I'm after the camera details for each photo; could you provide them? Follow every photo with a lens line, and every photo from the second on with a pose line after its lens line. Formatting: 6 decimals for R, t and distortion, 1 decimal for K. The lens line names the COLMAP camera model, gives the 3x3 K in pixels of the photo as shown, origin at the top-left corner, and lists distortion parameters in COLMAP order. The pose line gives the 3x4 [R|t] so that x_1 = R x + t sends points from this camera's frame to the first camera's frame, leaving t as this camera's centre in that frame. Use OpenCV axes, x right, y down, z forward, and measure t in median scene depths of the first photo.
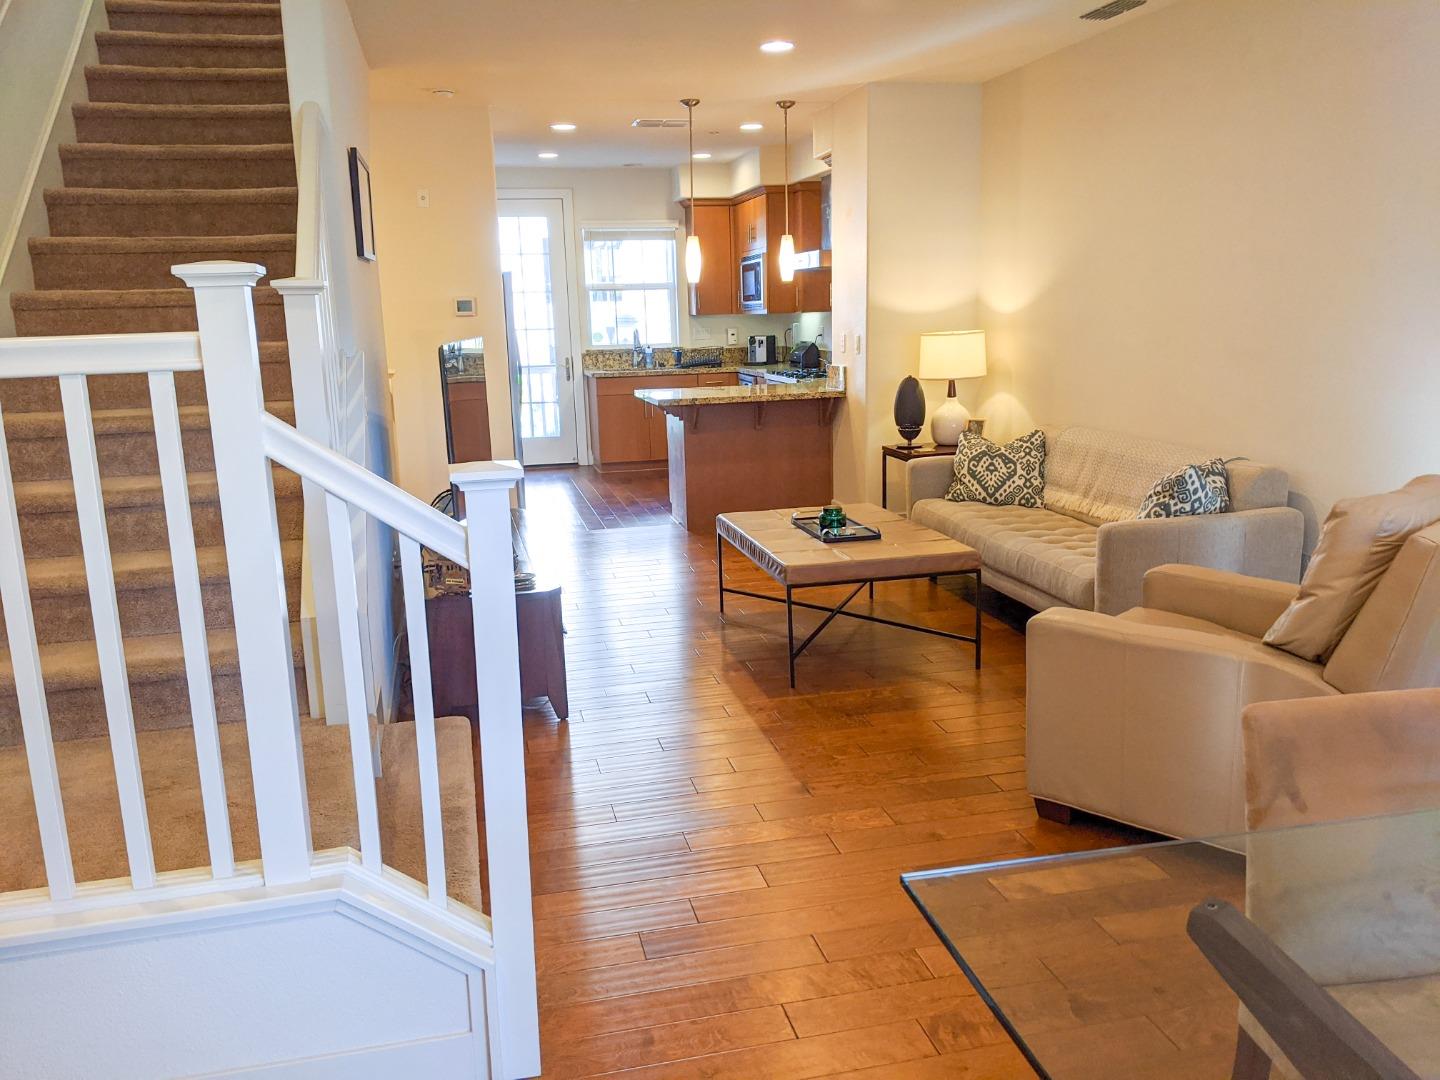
lens RADIAL K [[1134.6, 0, 724.0], [0, 1134.6, 546.6], [0, 0, 1]] dist [0.063233, -0.000809]
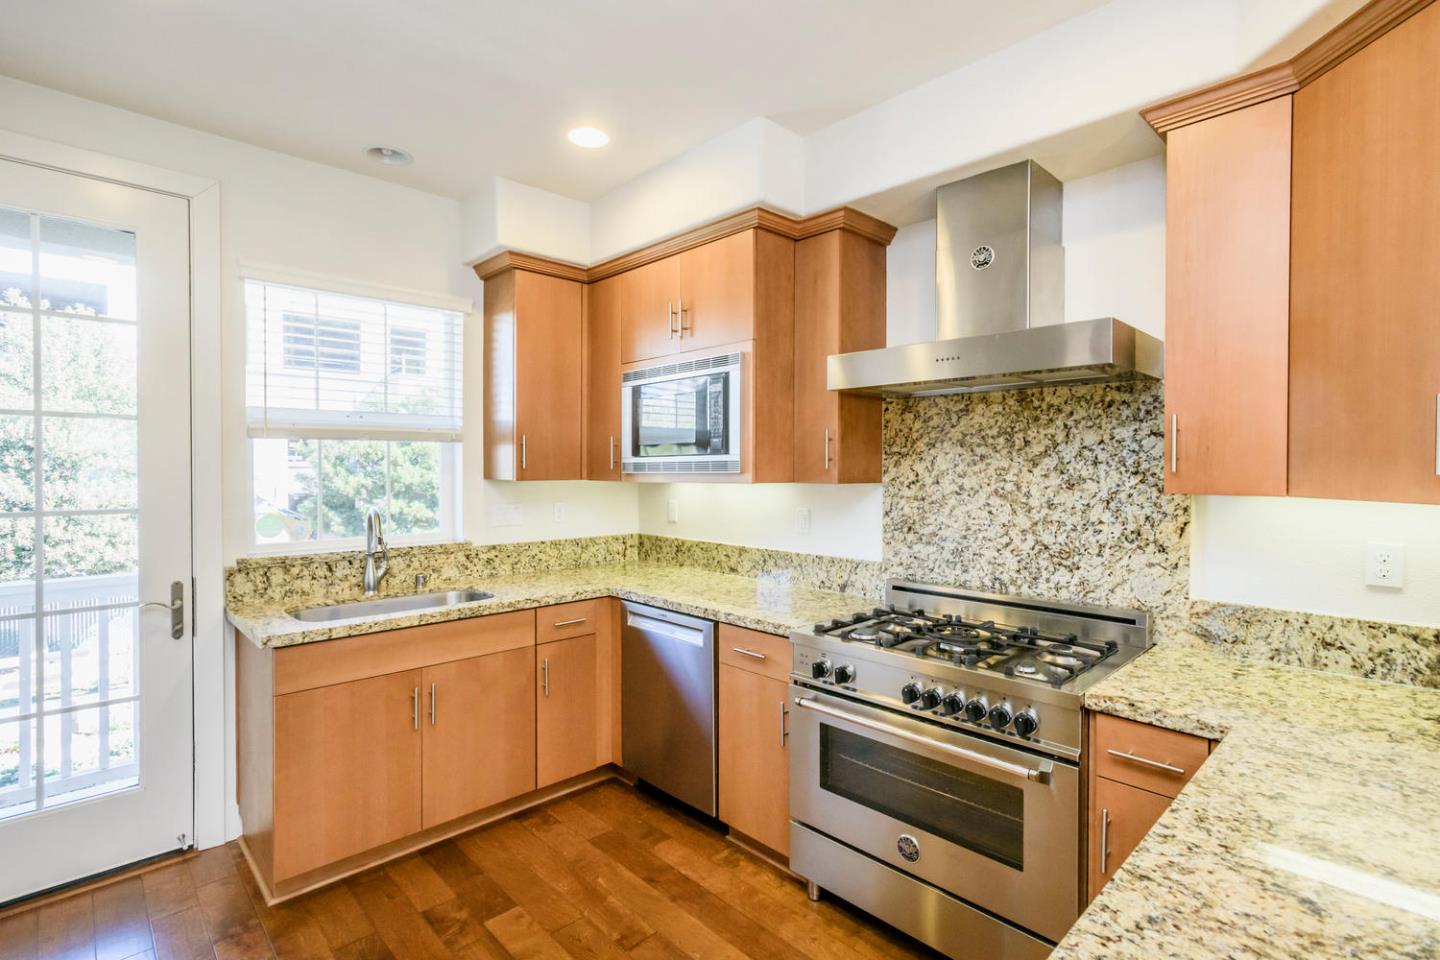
lens RADIAL K [[696.8, 0, 728.1], [0, 696.8, 475.9], [0, 0, 1]] dist [-0.008585, 0.008302]
pose [[0.860244, 0.024341, 0.509301, -0.100768], [0.078300, 0.980705, -0.179126, -0.148515], [-0.503835, 0.193971, 0.841740, 0.719699]]
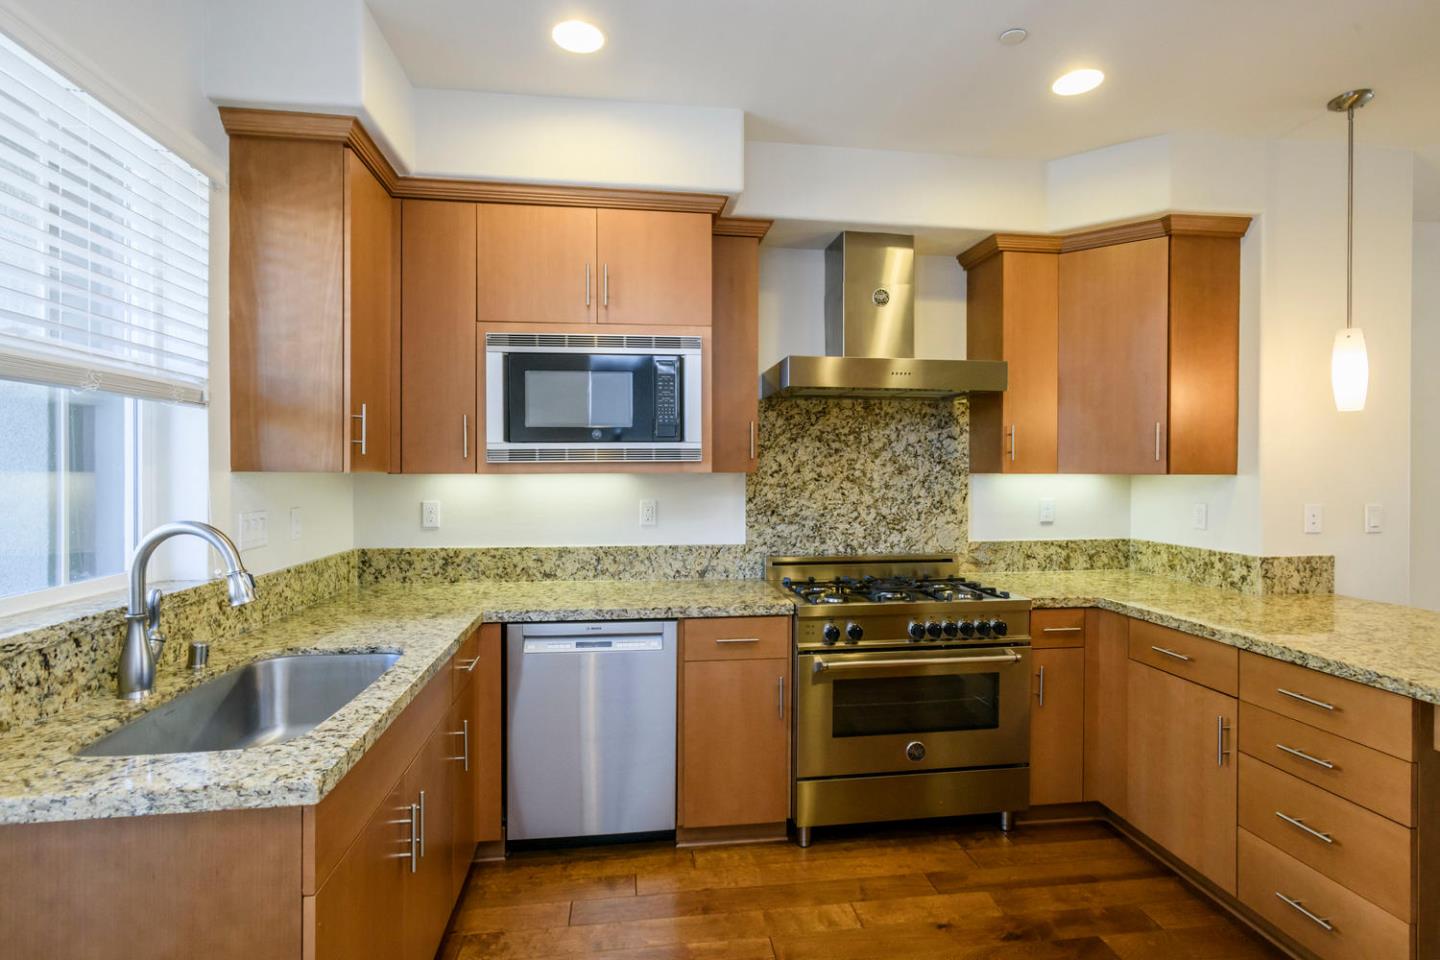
lens RADIAL K [[696.8, 0, 734.2], [0, 696.8, 480.1], [0, 0, 1]] dist [-0.008585, 0.008302]
pose [[0.093509, 0.017006, 0.995473, -0.212679], [0.201763, 0.978785, -0.035673, -0.177228], [-0.974960, 0.204185, 0.088094, 0.900021]]
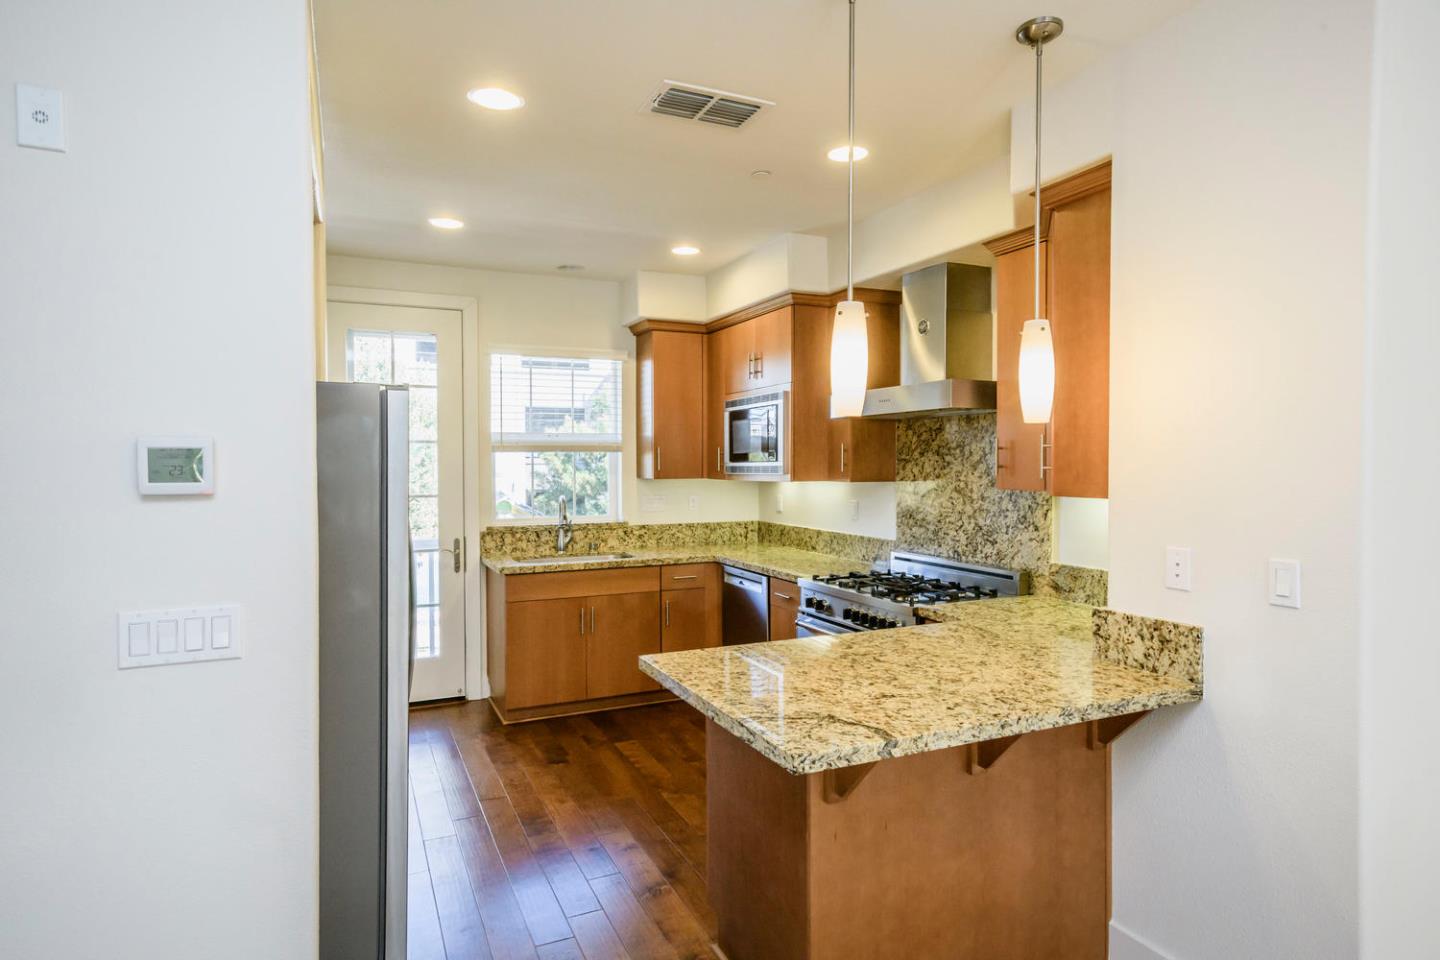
lens RADIAL K [[820.9, 0, 729.9], [0, 820.9, 481.6], [0, 0, 1]] dist [0.001255, -0.000215]
pose [[0.977641, 0.021468, 0.209185, -0.085994], [0.017503, 0.983016, -0.182685, -0.112053], [-0.209554, 0.182261, 0.960660, 0.519979]]
